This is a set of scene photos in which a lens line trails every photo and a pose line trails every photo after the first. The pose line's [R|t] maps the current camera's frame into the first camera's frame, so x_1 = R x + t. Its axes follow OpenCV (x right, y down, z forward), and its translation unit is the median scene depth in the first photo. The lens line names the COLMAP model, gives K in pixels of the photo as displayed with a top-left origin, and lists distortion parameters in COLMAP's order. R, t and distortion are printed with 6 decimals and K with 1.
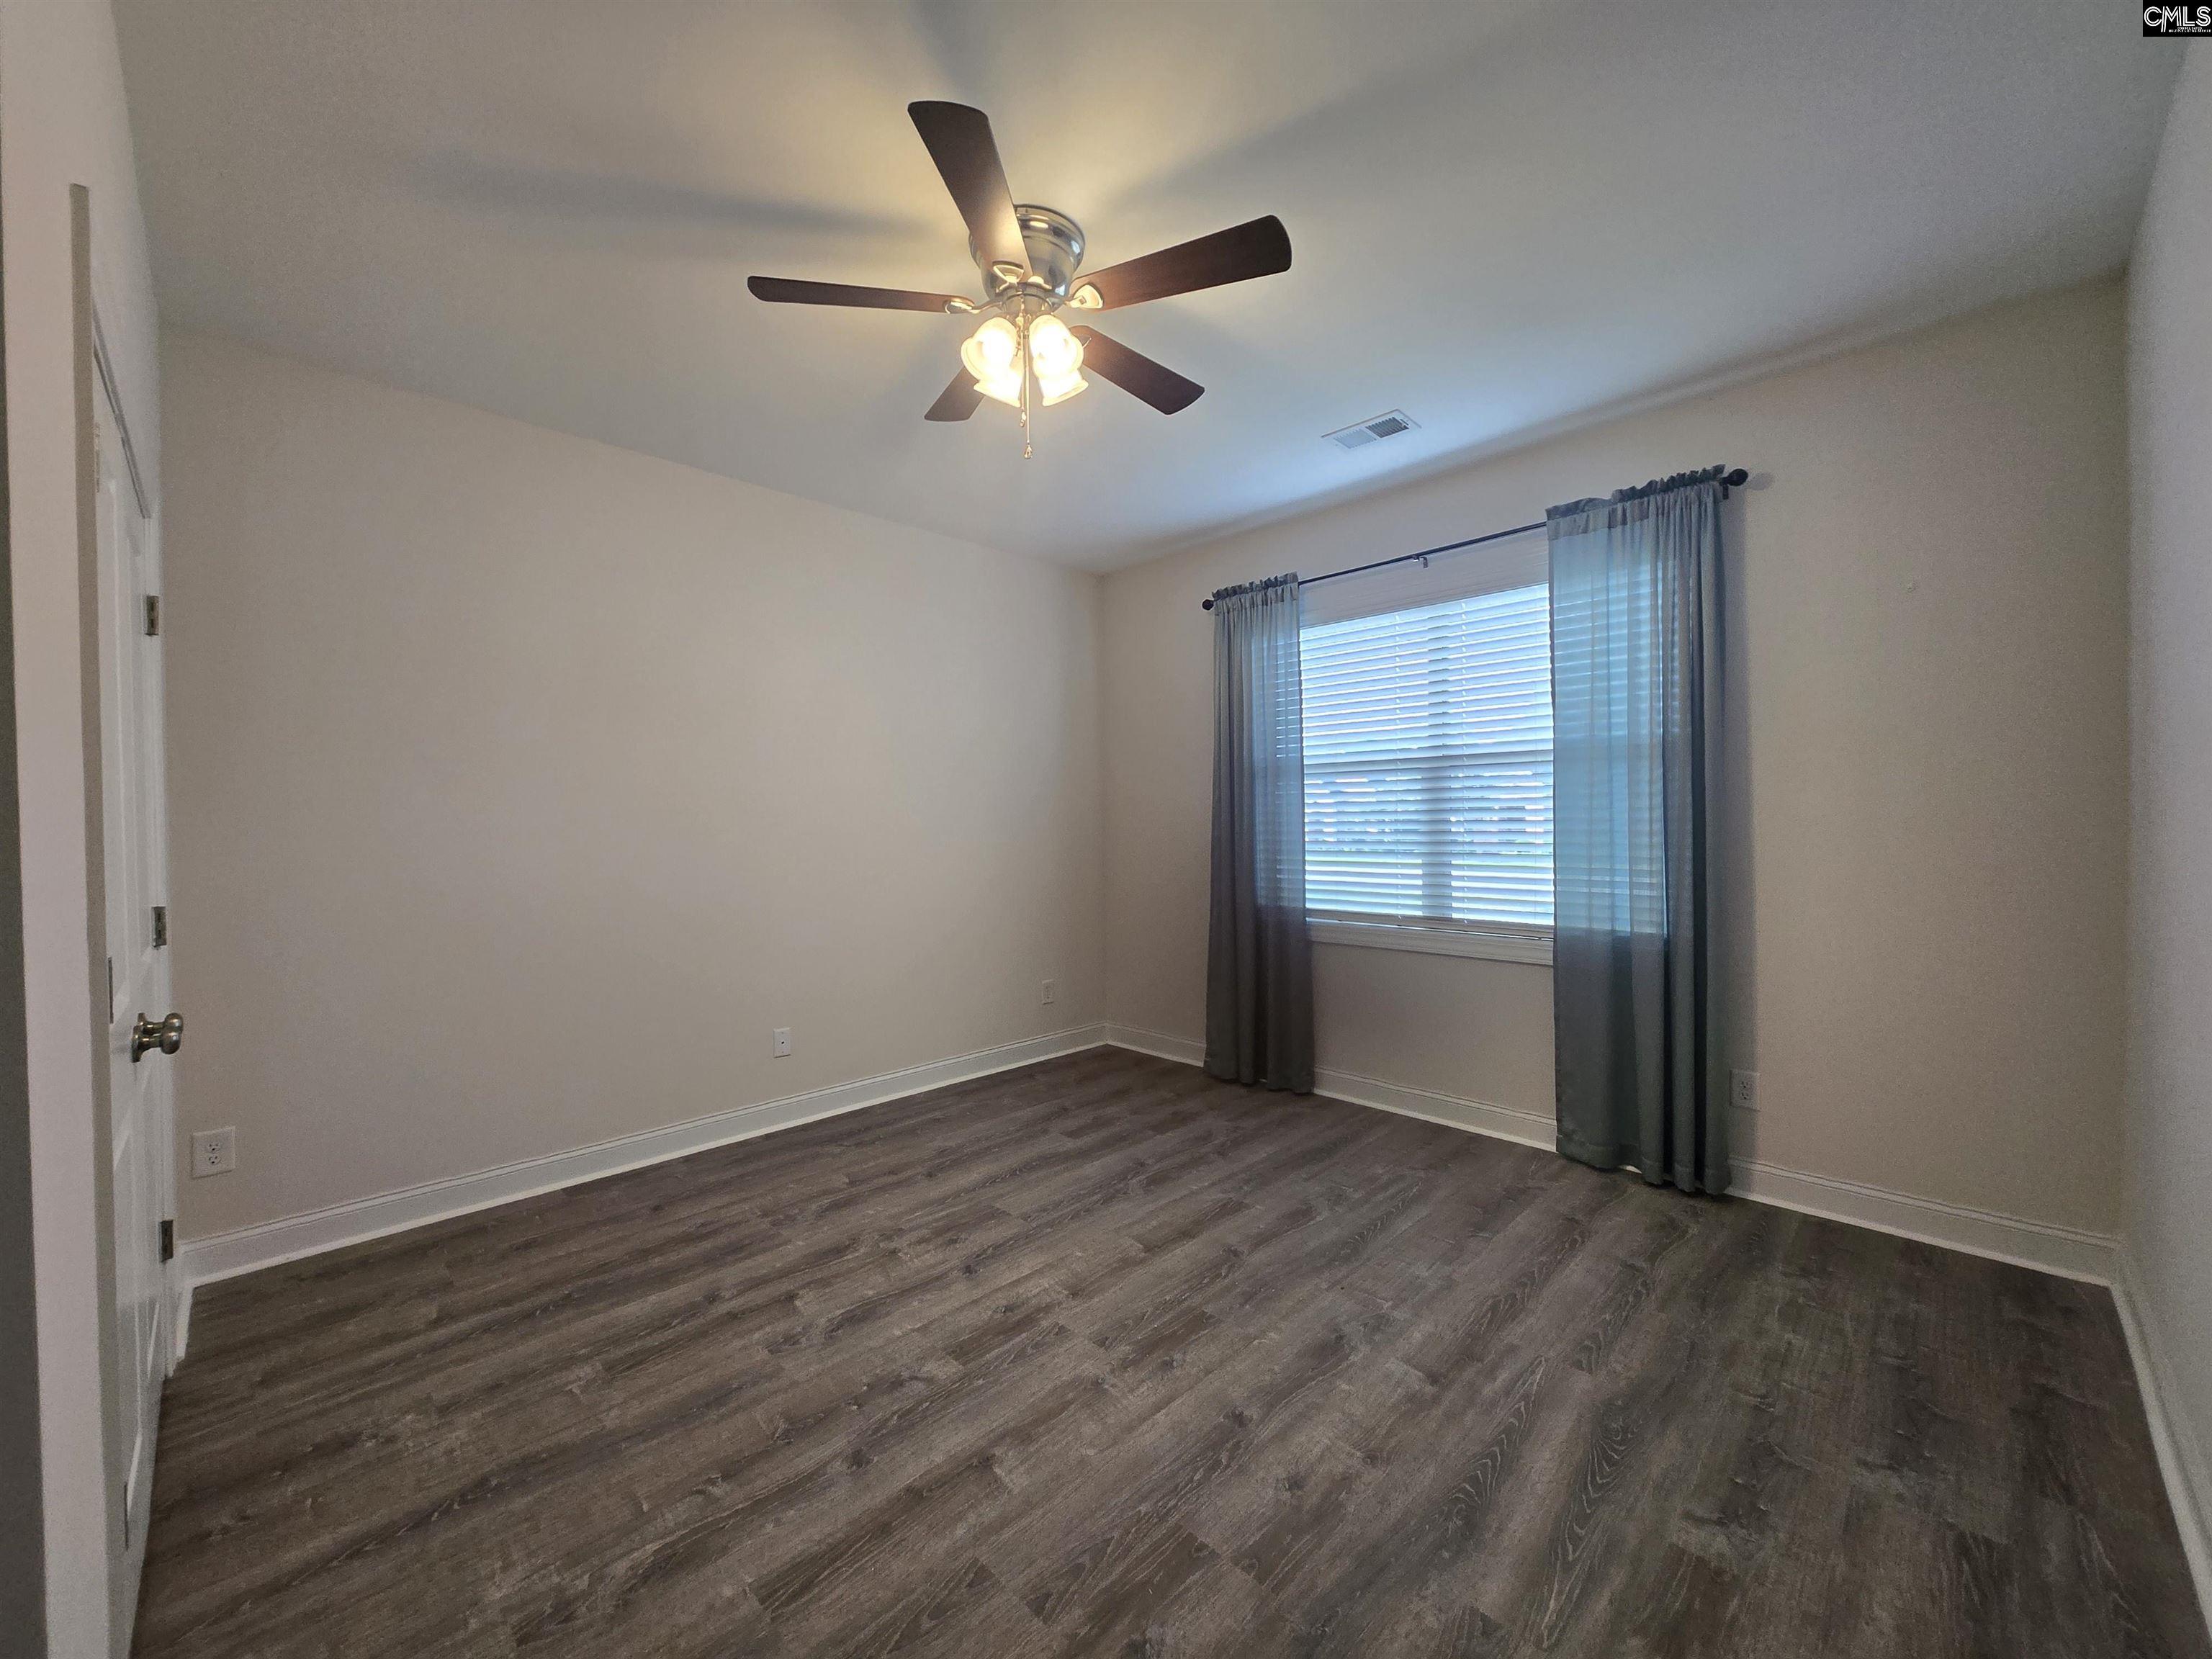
lens RADIAL K [[863.1, 0, 1106.0], [0, 863.1, 829.5], [0, 0, 1]] dist [-0.000437, -0.002828]
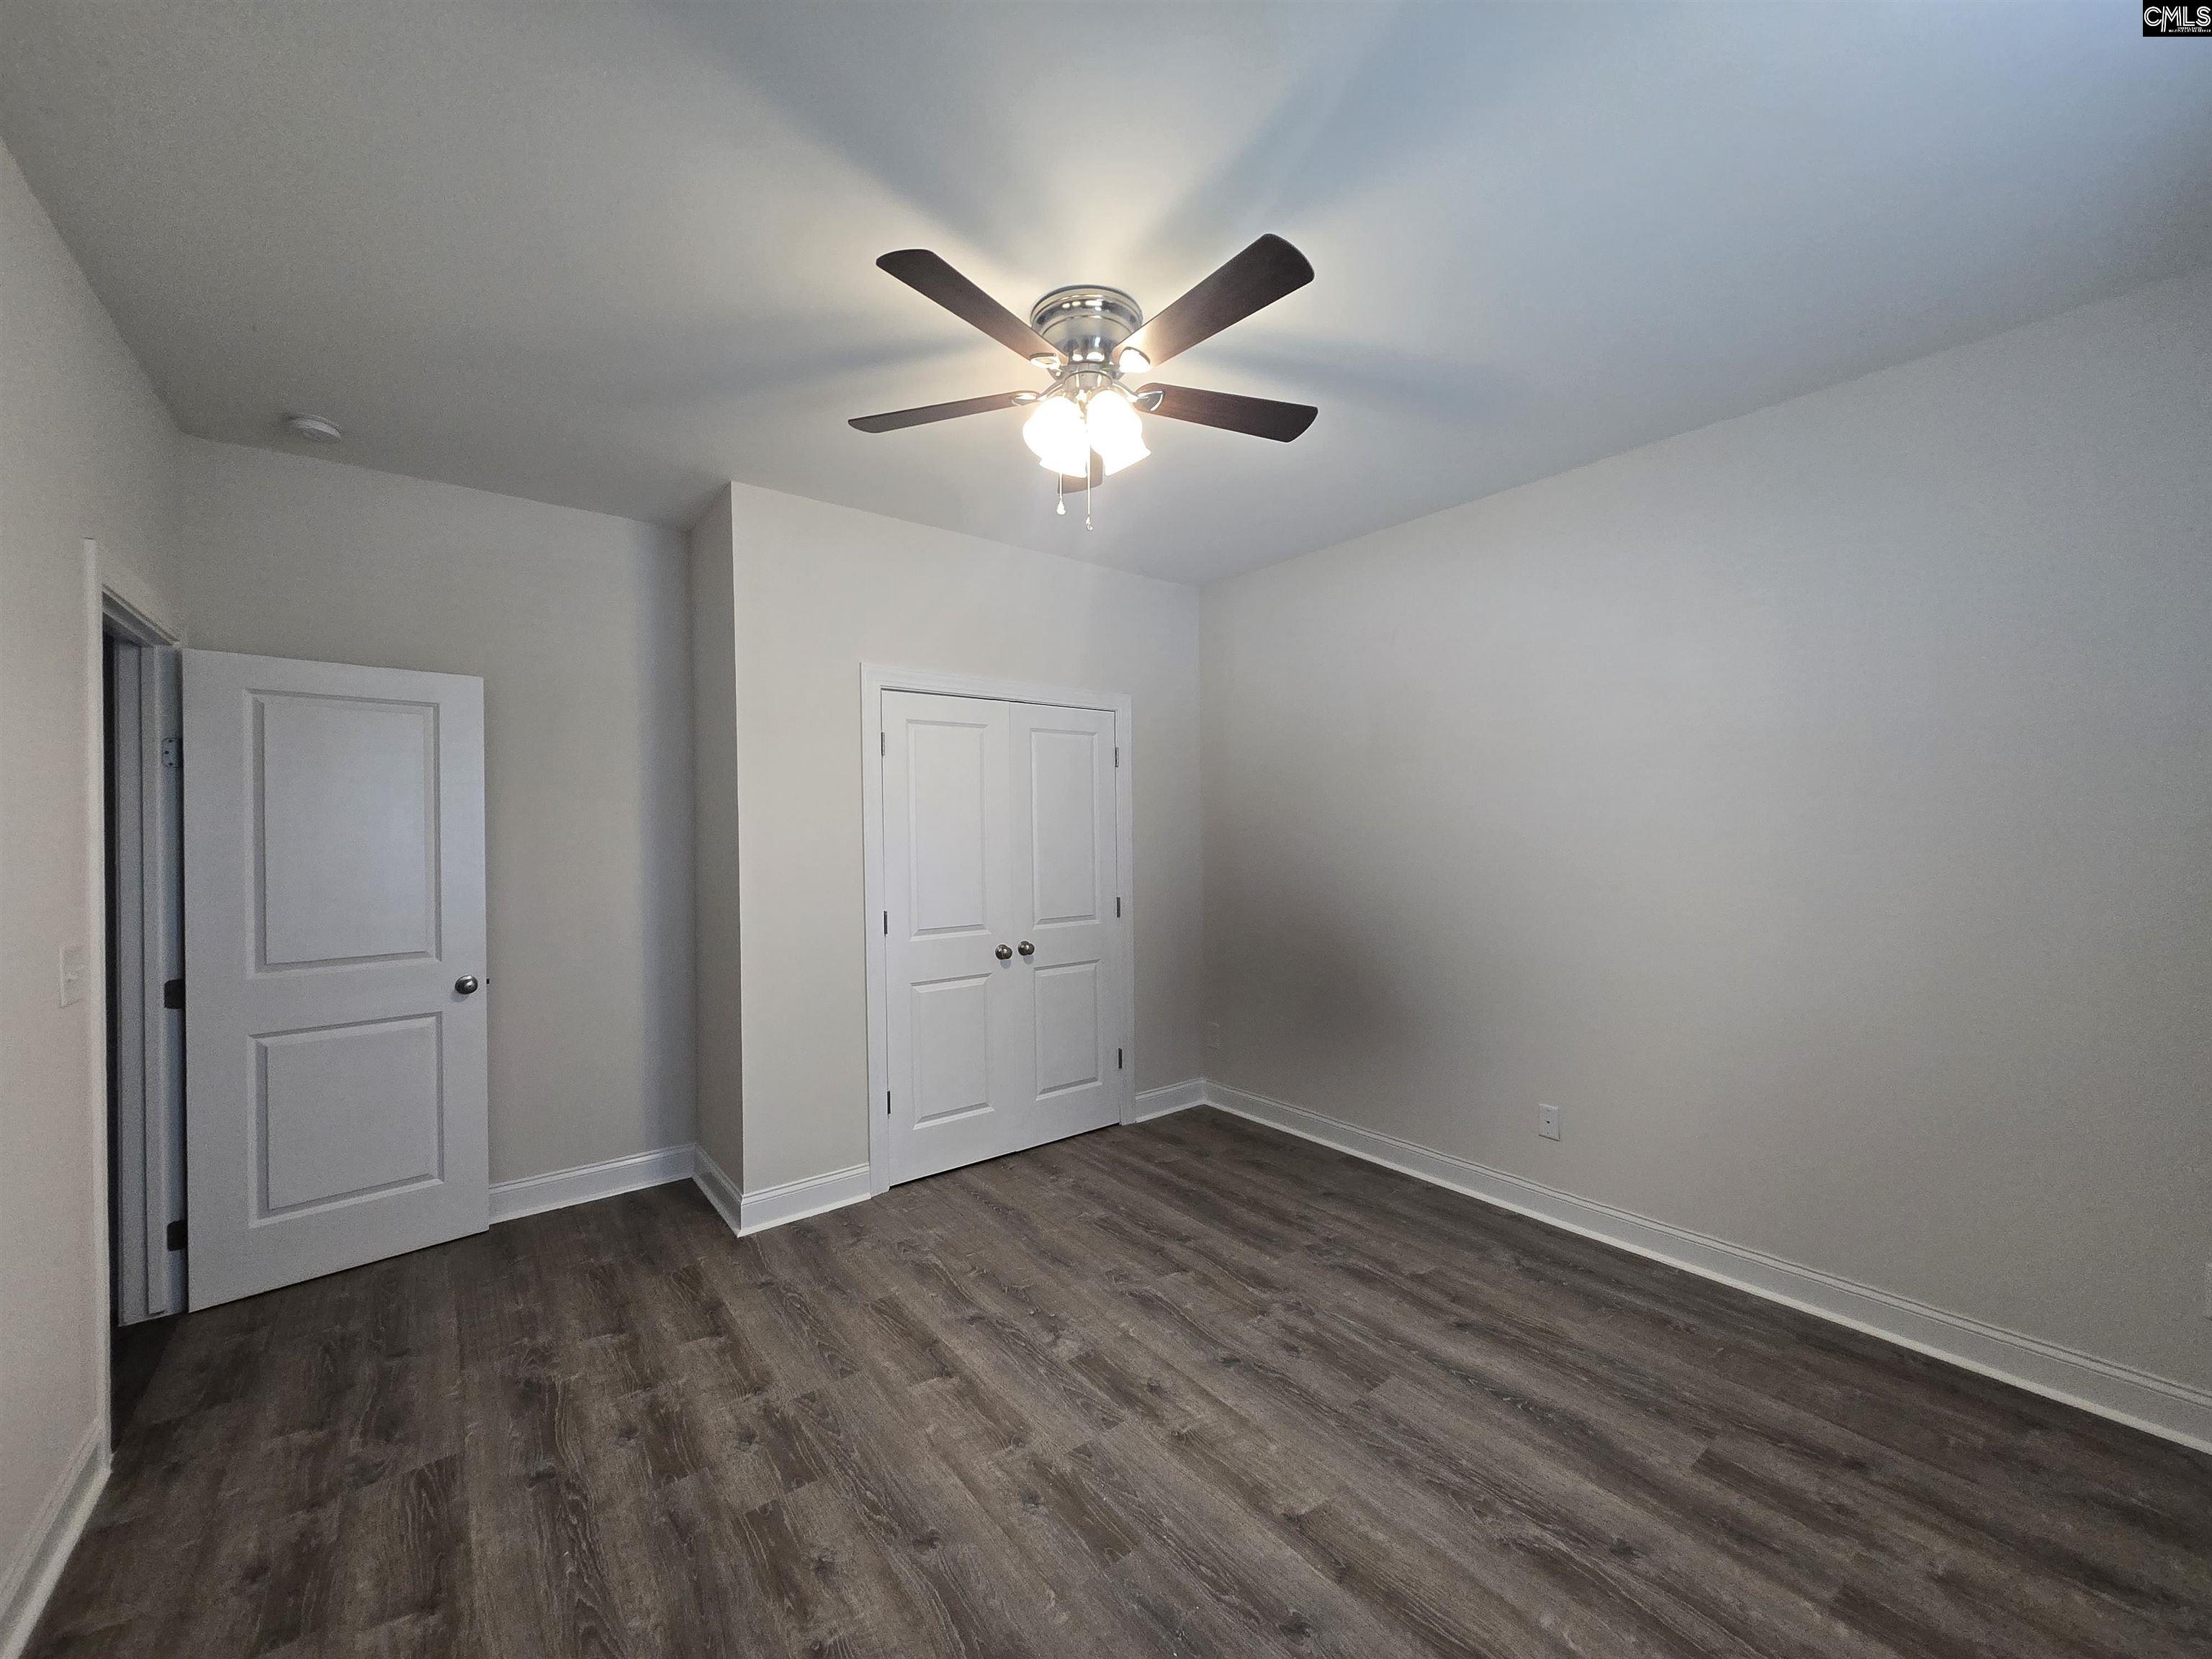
lens RADIAL K [[863.1, 0, 1106.0], [0, 863.1, 829.5], [0, 0, 1]] dist [-0.000437, -0.002828]
pose [[-0.122215, 0.014921, -0.992391, 0.837110], [-0.003754, 0.999873, 0.015496, -0.094599], [0.992497, 0.005620, -0.122144, 1.030900]]
